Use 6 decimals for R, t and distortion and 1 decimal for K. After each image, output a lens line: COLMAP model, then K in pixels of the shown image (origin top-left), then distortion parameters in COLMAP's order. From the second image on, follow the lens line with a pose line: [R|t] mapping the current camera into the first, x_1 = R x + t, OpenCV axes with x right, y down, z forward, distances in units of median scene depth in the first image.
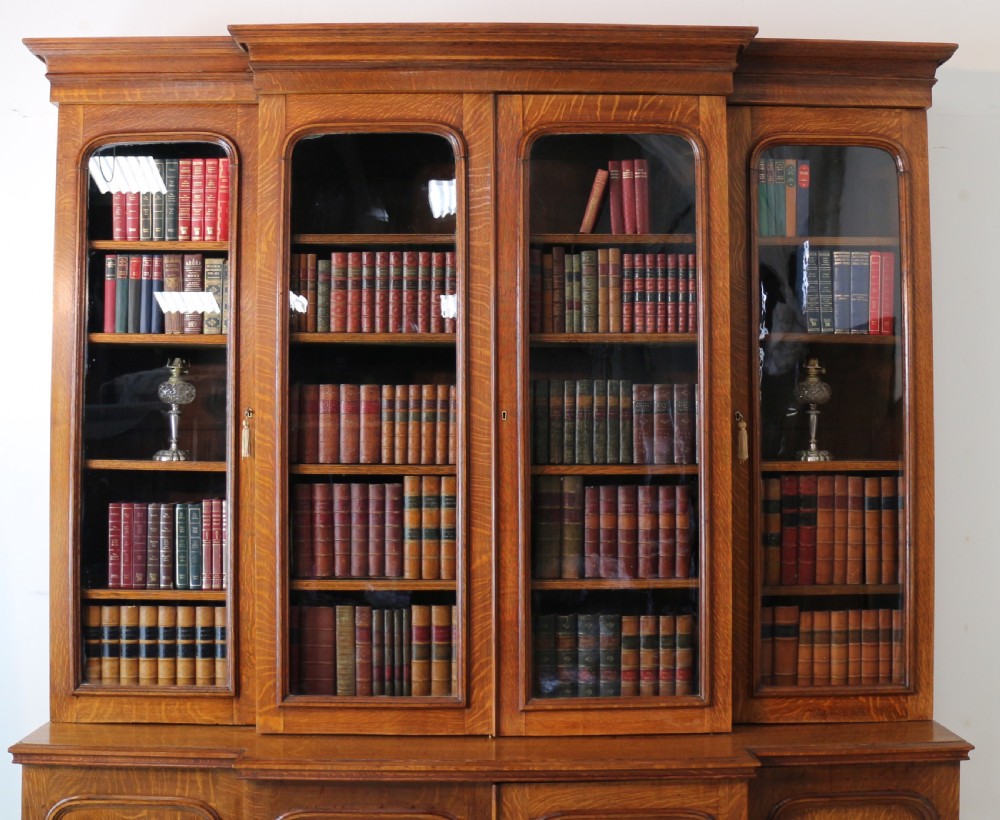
lens RADIAL K [[1253.3, 0, 508.0], [0, 1253.3, 354.4], [0, 0, 1]] dist [-0.171681, 0.136678]
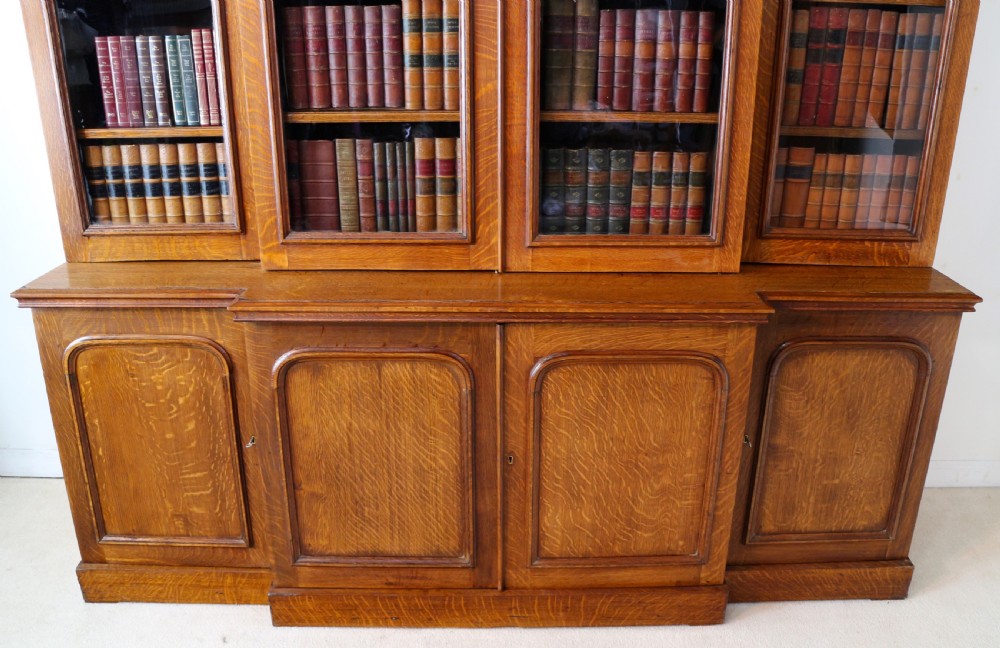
lens RADIAL K [[853.6, 0, 511.4], [0, 853.6, 343.1], [0, 0, 1]] dist [-0.171047, 0.137164]
pose [[0.999874, 0.011228, -0.011253, 0.006098], [-0.005545, 0.909799, 0.415012, 0.075880], [0.014898, -0.414897, 0.909746, 0.346171]]
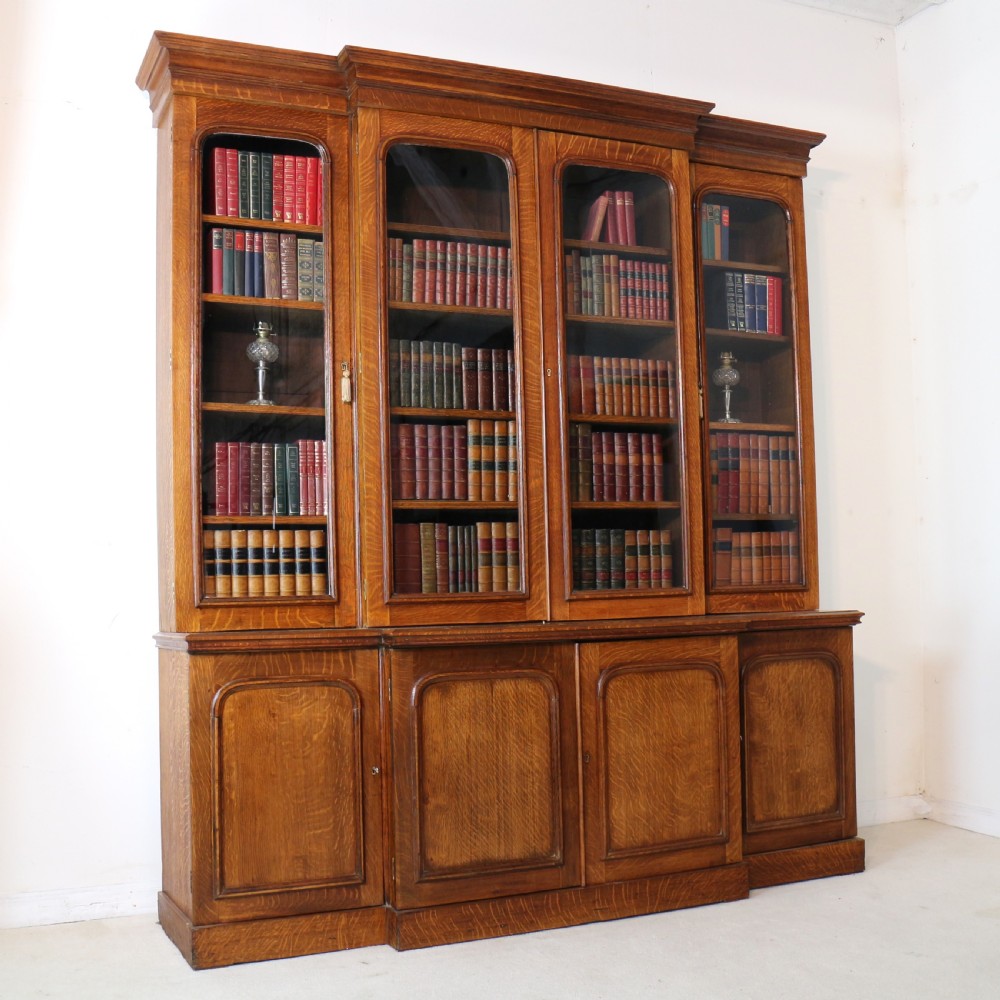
lens RADIAL K [[1285.9, 0, 545.3], [0, 1285.9, 500.5], [0, 0, 1]] dist [-0.179676, 0.159004]
pose [[0.909924, 0.003771, 0.414757, -0.549643], [0.002776, 0.999881, -0.015181, 0.198960], [-0.414765, 0.014965, 0.909806, -0.204245]]
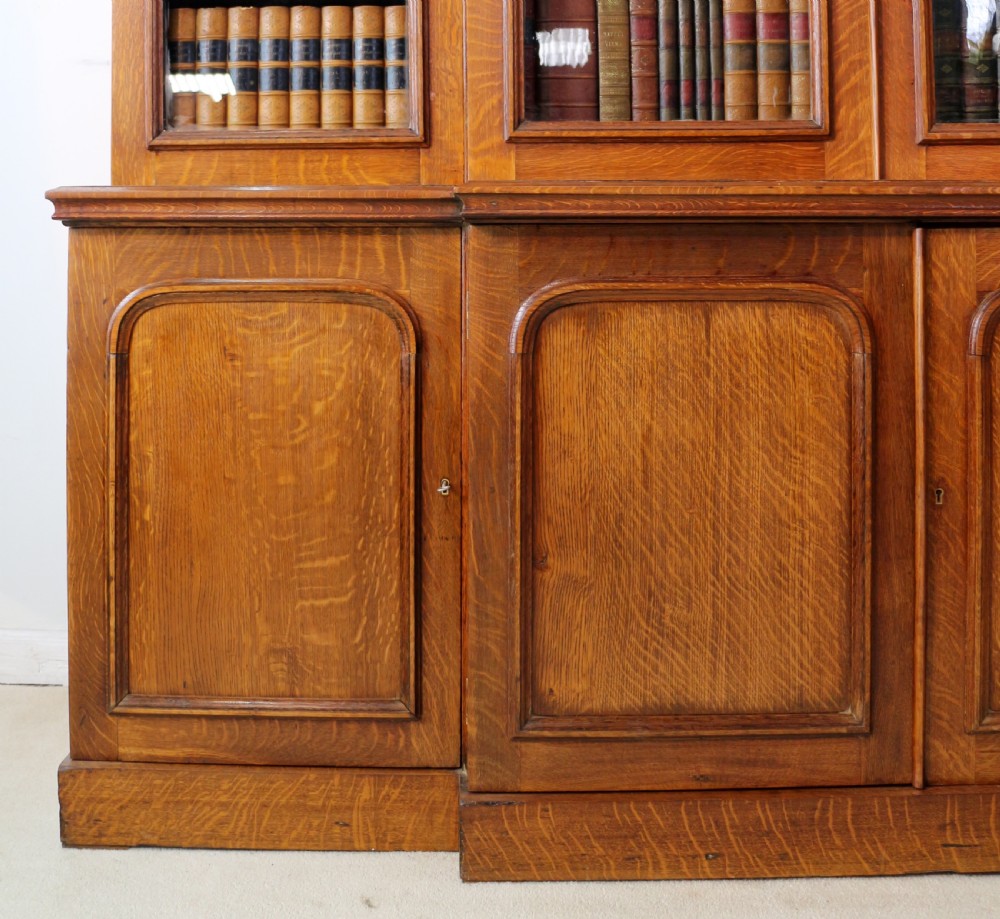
lens RADIAL K [[1296.7, 0, 474.3], [0, 1296.7, 230.4], [0, 0, 1]] dist [-0.169439, 0.132379]
pose [[0.999093, -0.008070, -0.041807, -0.171692], [0.009441, 0.999420, 0.032711, 0.299713], [0.041518, -0.033076, 0.998590, 0.374512]]
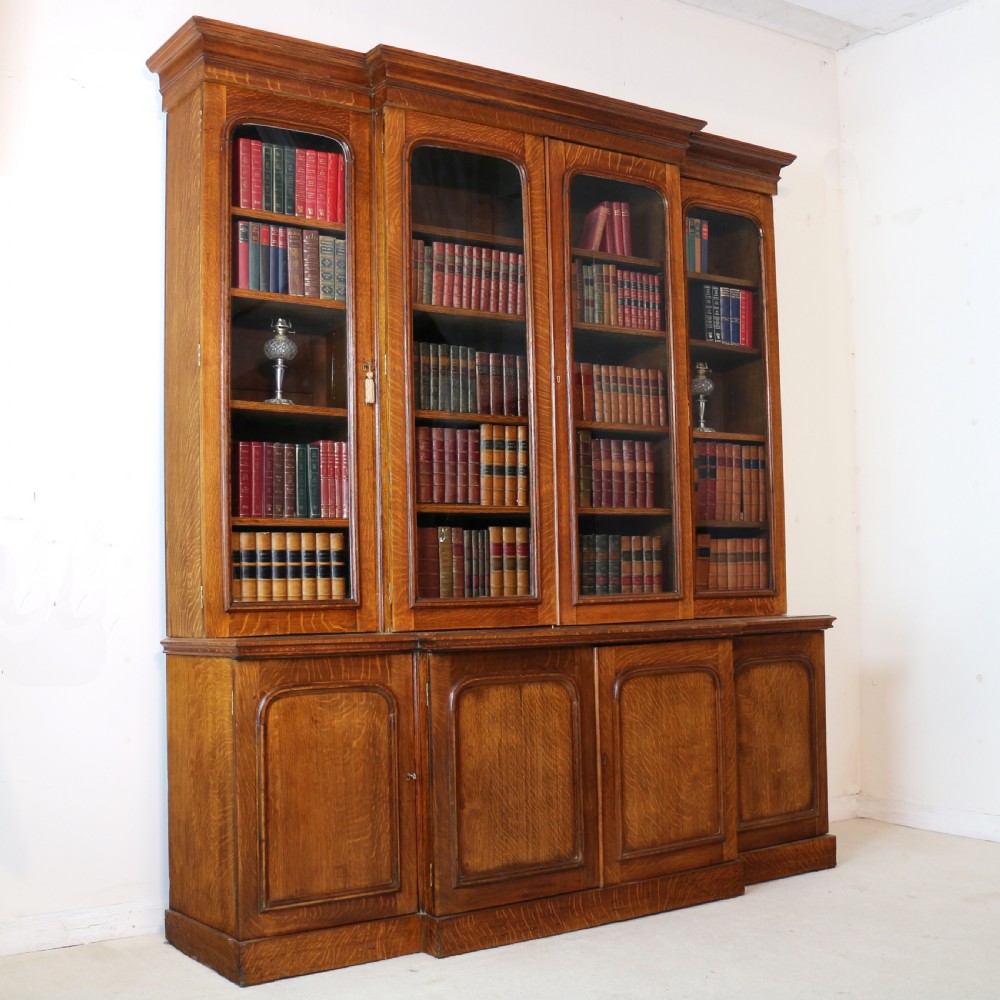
lens RADIAL K [[1367.4, 0, 554.0], [0, 1367.4, 458.5], [0, 0, 1]] dist [-0.184435, 0.156796]
pose [[0.817922, 0.033991, 0.574324, -0.814256], [-0.008647, 0.998867, -0.046804, 0.196176], [-0.575264, 0.033316, 0.817289, -0.162702]]
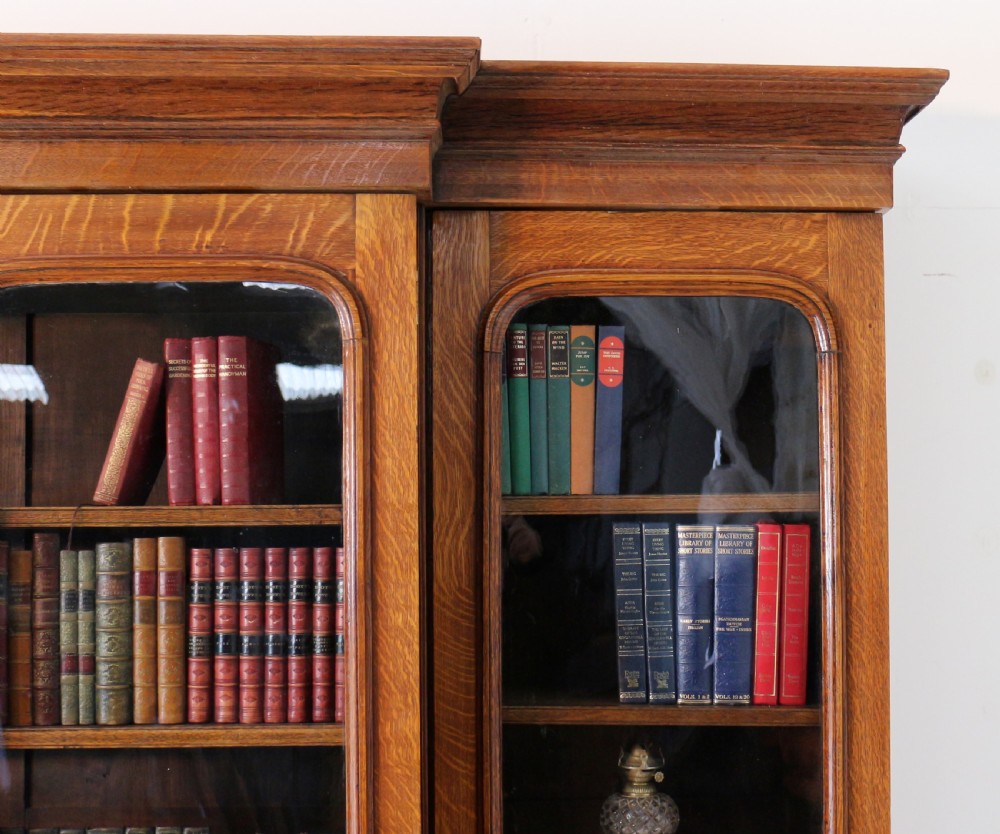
lens RADIAL K [[1645.9, 0, 572.5], [0, 1645.9, 457.1], [0, 0, 1]] dist [-0.117379, 0.192715]
pose [[0.998957, -0.004719, 0.045412, 0.205576], [0.004211, 0.999928, 0.011280, -0.120639], [-0.045462, -0.011077, 0.998905, 0.408231]]
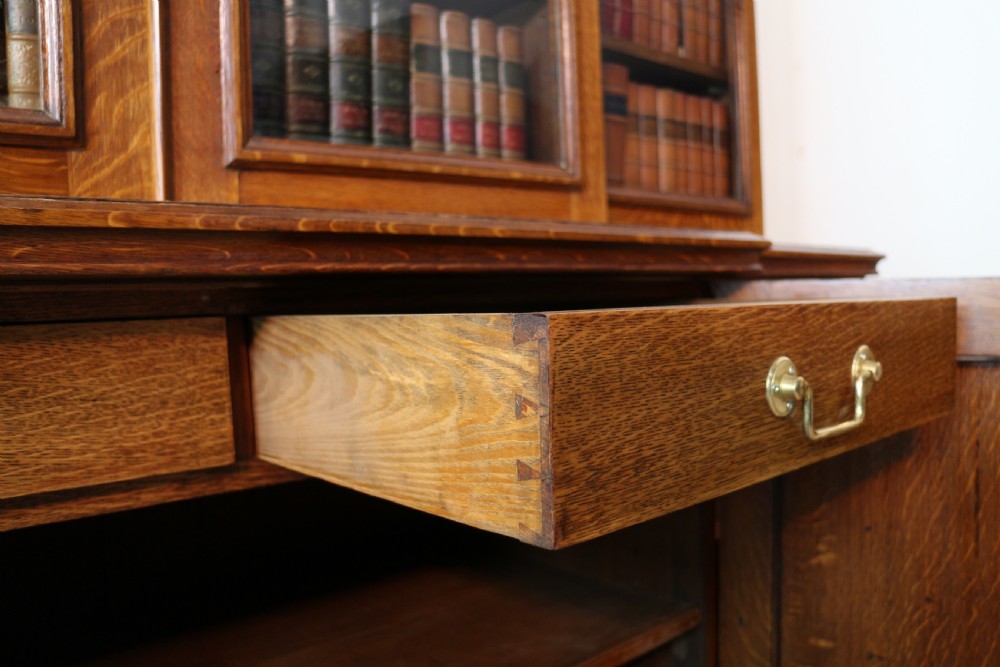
lens RADIAL K [[804.0, 0, 499.2], [0, 804.0, 332.3], [0, 0, 1]] dist [-0.186356, 0.153021]
pose [[0.772928, -0.054854, 0.632118, -0.076622], [0.003444, 0.996604, 0.082272, 0.311150], [-0.634484, -0.061413, 0.770492, 0.741781]]
